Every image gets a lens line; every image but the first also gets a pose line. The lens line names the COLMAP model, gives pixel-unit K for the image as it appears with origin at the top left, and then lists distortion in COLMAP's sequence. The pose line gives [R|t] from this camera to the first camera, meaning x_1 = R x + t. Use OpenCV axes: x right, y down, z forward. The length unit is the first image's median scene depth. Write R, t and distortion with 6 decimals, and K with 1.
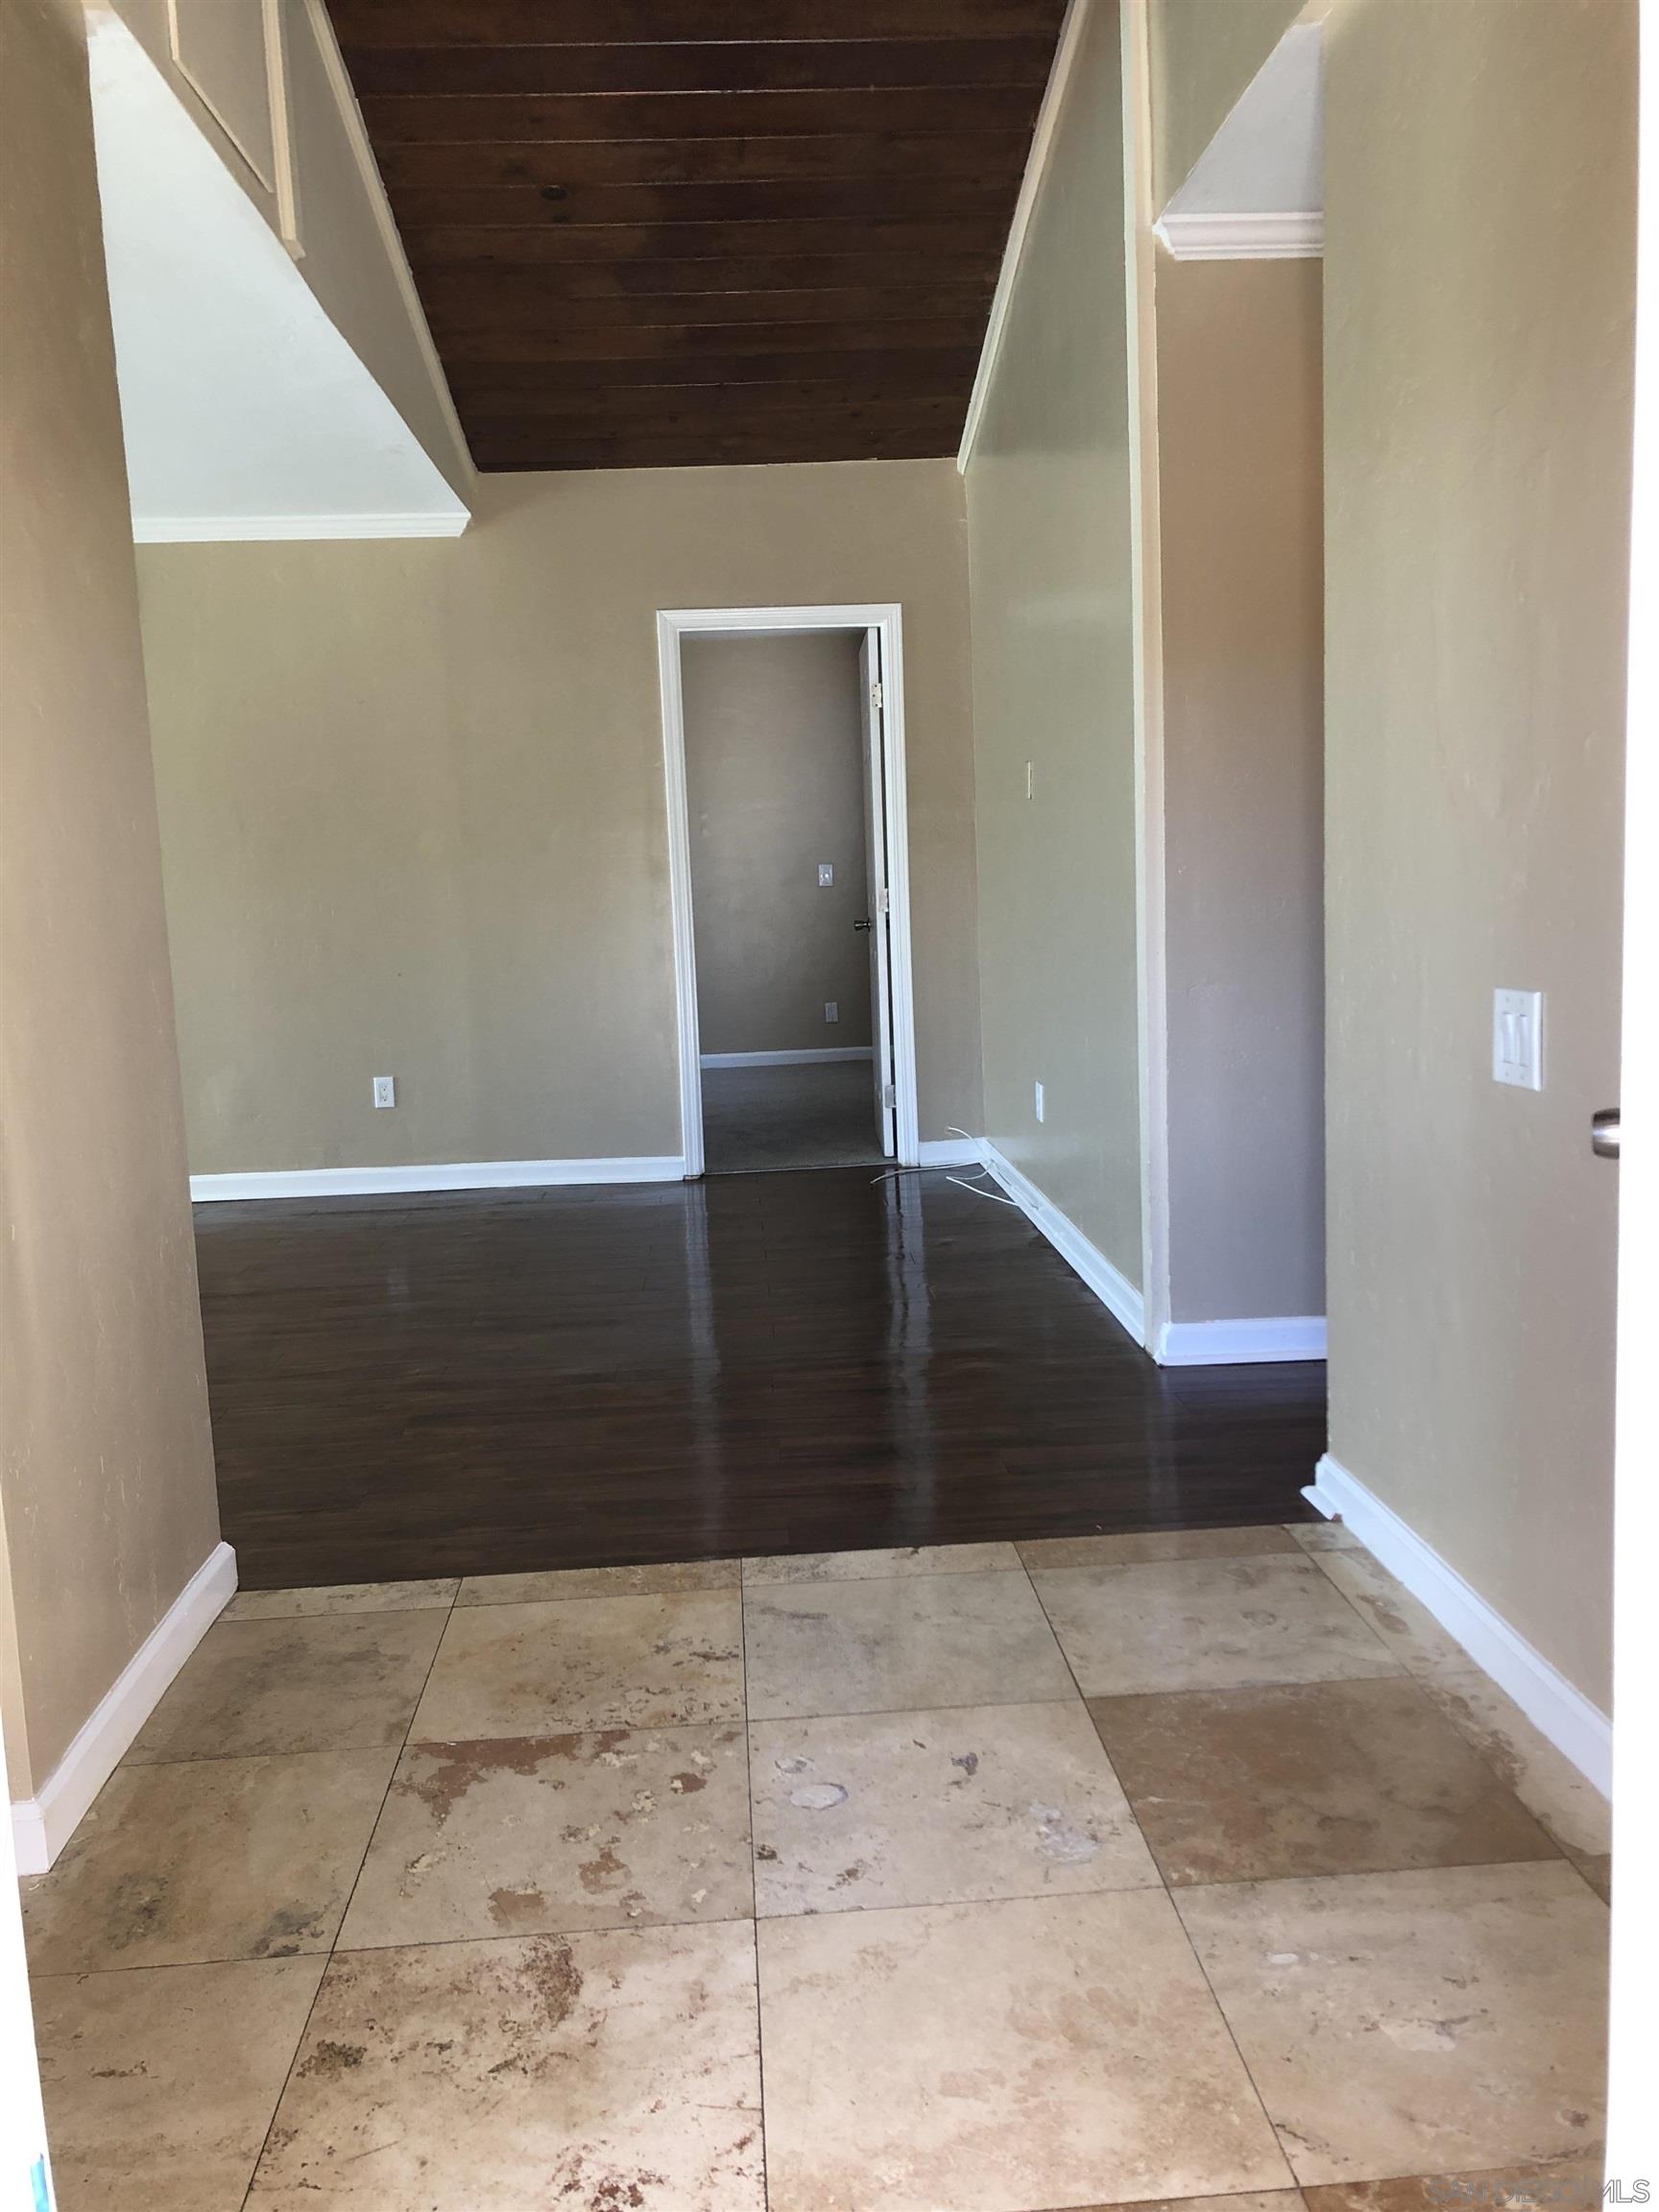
lens RADIAL K [[1861.9, 0, 824.6], [0, 1861.9, 1107.7], [0, 0, 1]] dist [0.043569, -0.031986]
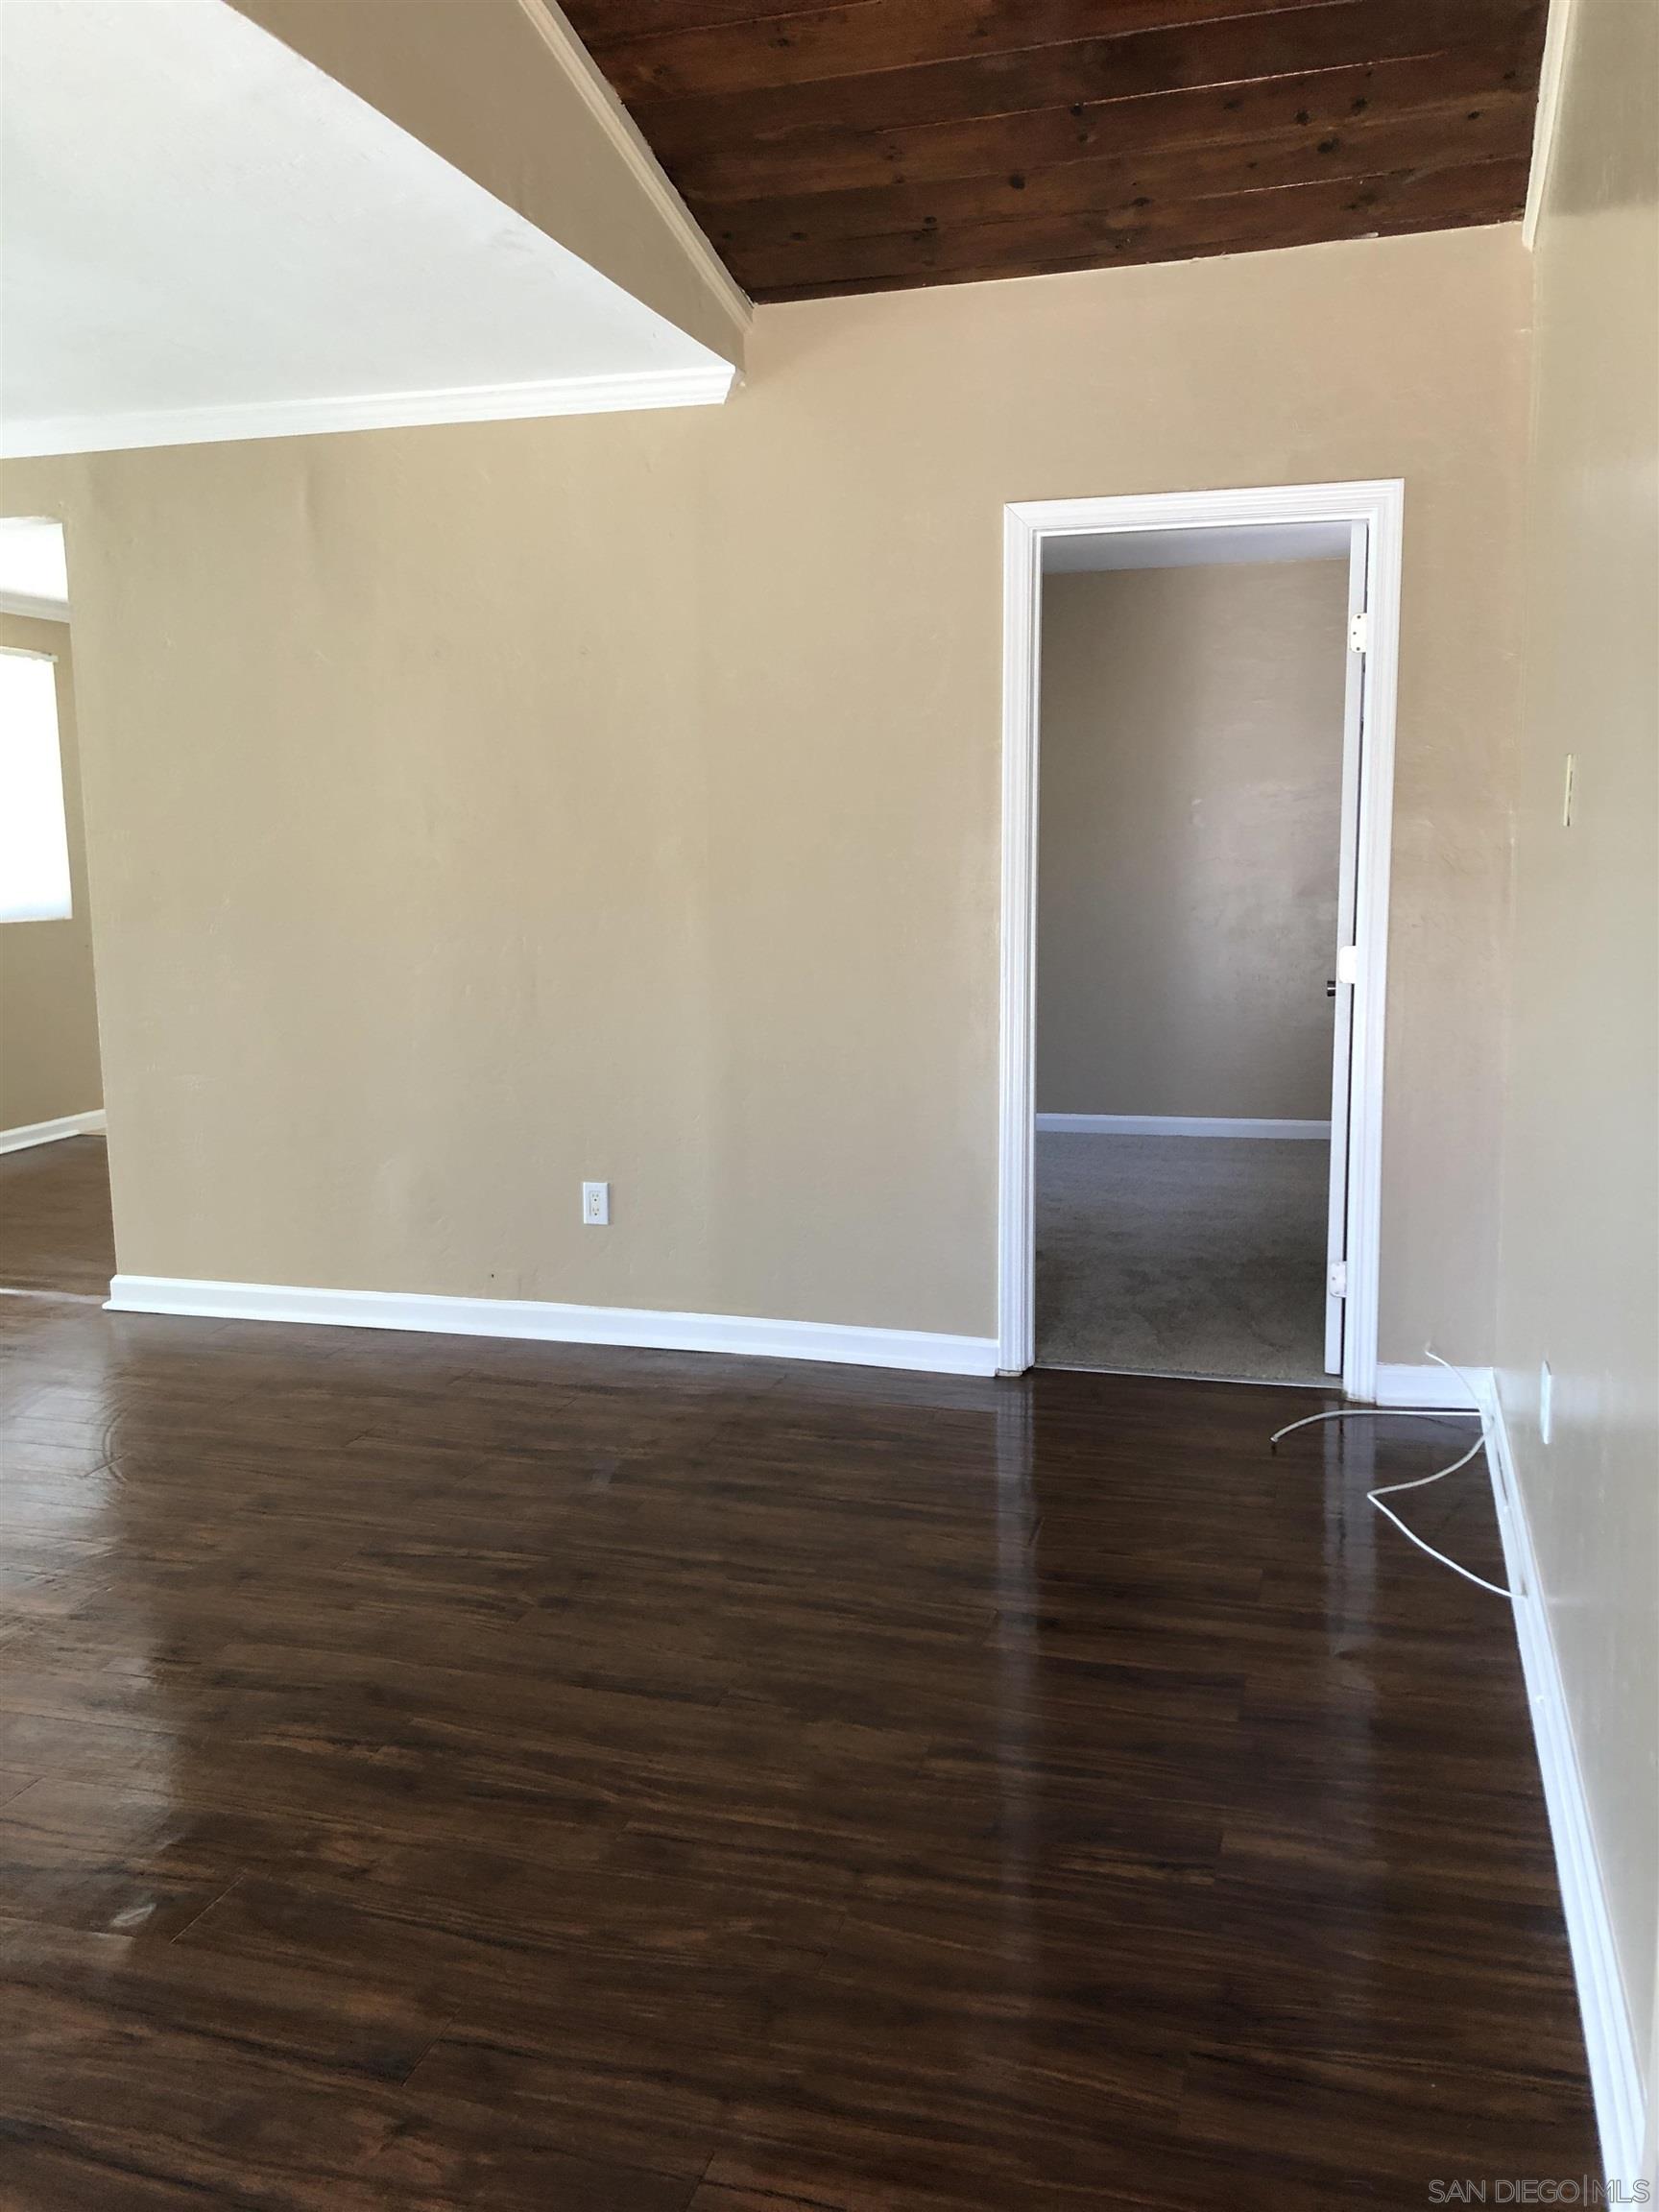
lens RADIAL K [[1861.9, 0, 828.0], [0, 1861.9, 1091.6], [0, 0, 1]] dist [0.043569, -0.031986]
pose [[0.942610, 0.073126, -0.325789, 0.074922], [-0.067375, 0.997309, 0.028917, -0.077163], [0.327027, -0.005307, 0.945000, 0.360870]]
